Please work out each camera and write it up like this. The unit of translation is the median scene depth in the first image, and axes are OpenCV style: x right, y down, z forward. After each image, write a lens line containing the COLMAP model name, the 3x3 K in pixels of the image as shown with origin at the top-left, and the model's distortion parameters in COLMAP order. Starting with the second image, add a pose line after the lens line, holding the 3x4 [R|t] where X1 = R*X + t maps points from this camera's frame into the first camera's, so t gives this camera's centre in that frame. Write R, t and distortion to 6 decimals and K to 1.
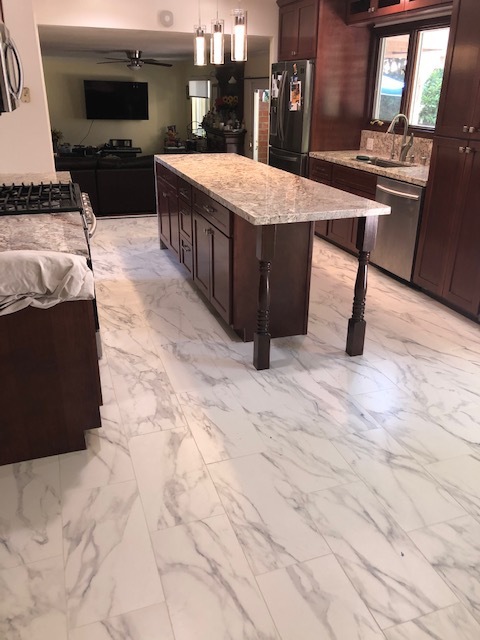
lens RADIAL K [[520.7, 0, 240.6], [0, 520.7, 313.2], [0, 0, 1]] dist [0.031877, -0.032962]
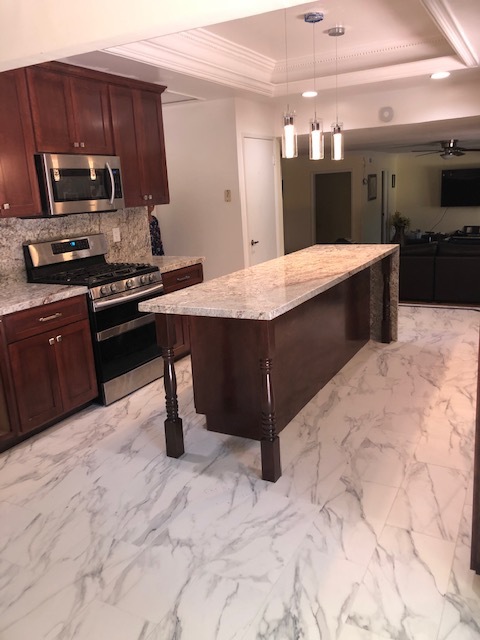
lens RADIAL K [[520.7, 0, 245.5], [0, 520.7, 313.2], [0, 0, 1]] dist [0.031877, -0.032962]
pose [[0.677251, 0.120855, -0.725758, 0.579693], [-0.229045, 0.972033, -0.051871, -0.096876], [0.699192, 0.201361, 0.685992, 0.252702]]
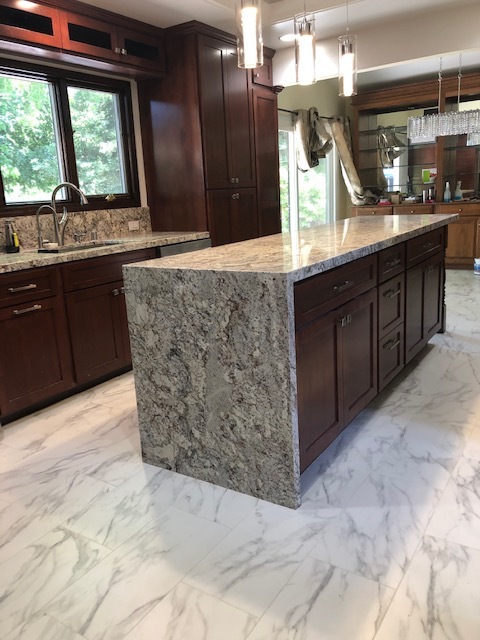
lens RADIAL K [[520.7, 0, 242.8], [0, 520.7, 315.7], [0, 0, 1]] dist [0.031877, -0.032962]
pose [[-0.611406, -0.163673, 0.774205, -0.491115], [0.356664, 0.816362, 0.454251, -0.517542], [-0.706381, 0.553863, -0.440752, 1.370736]]
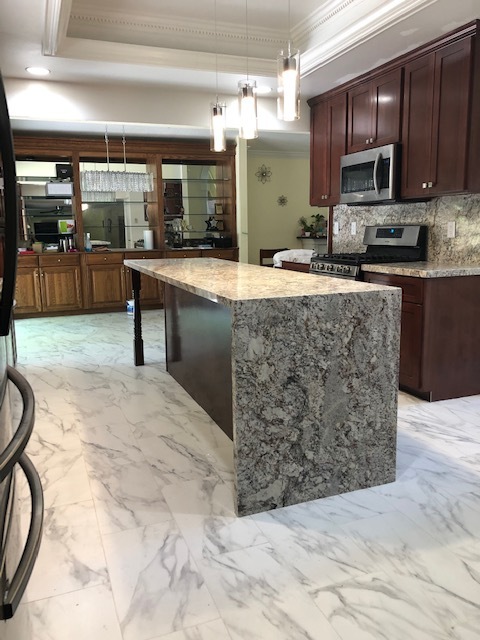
lens RADIAL K [[520.7, 0, 239.5], [0, 520.7, 319.6], [0, 0, 1]] dist [0.031877, -0.032962]
pose [[-0.999261, 0.006371, -0.037906, -0.002232], [-0.015416, 0.836959, 0.547049, -0.607798], [0.035211, 0.547229, -0.836242, 1.602318]]
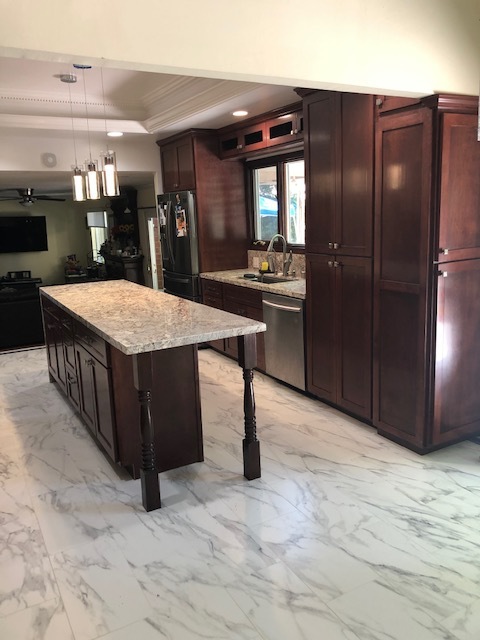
lens RADIAL K [[520.7, 0, 240.4], [0, 520.7, 313.8], [0, 0, 1]] dist [0.031877, -0.032962]
pose [[0.983828, -0.081543, 0.159479, 0.052147], [0.113739, 0.972226, -0.204547, -0.013884], [-0.138370, 0.219378, 0.965778, 0.018025]]
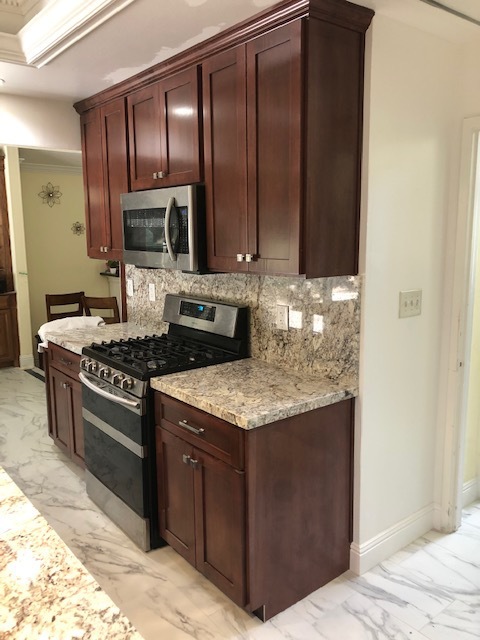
lens RADIAL K [[520.7, 0, 246.1], [0, 520.7, 322.3], [0, 0, 1]] dist [0.031877, -0.032962]
pose [[-0.935570, 0.046436, -0.350075, -0.154287], [-0.150372, 0.844571, 0.513895, -0.546323], [0.319526, 0.533426, -0.783172, 1.232744]]
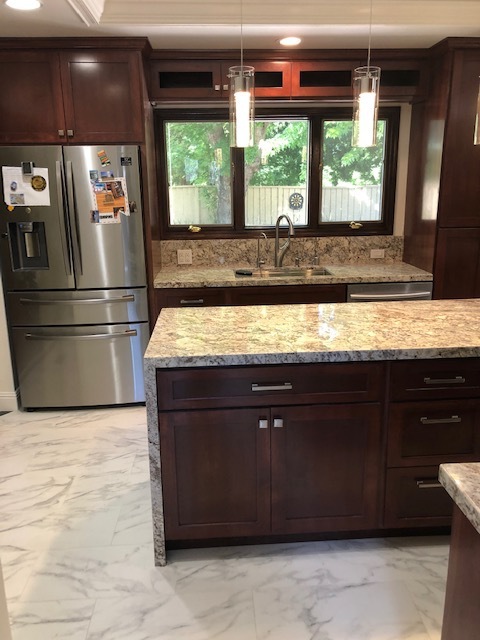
lens RADIAL K [[520.7, 0, 242.6], [0, 520.7, 317.3], [0, 0, 1]] dist [0.031877, -0.032962]
pose [[0.270910, -0.255646, 0.928037, -0.573026], [0.397868, 0.907622, 0.133877, -0.403205], [-0.876532, 0.332967, 0.347597, 0.903063]]
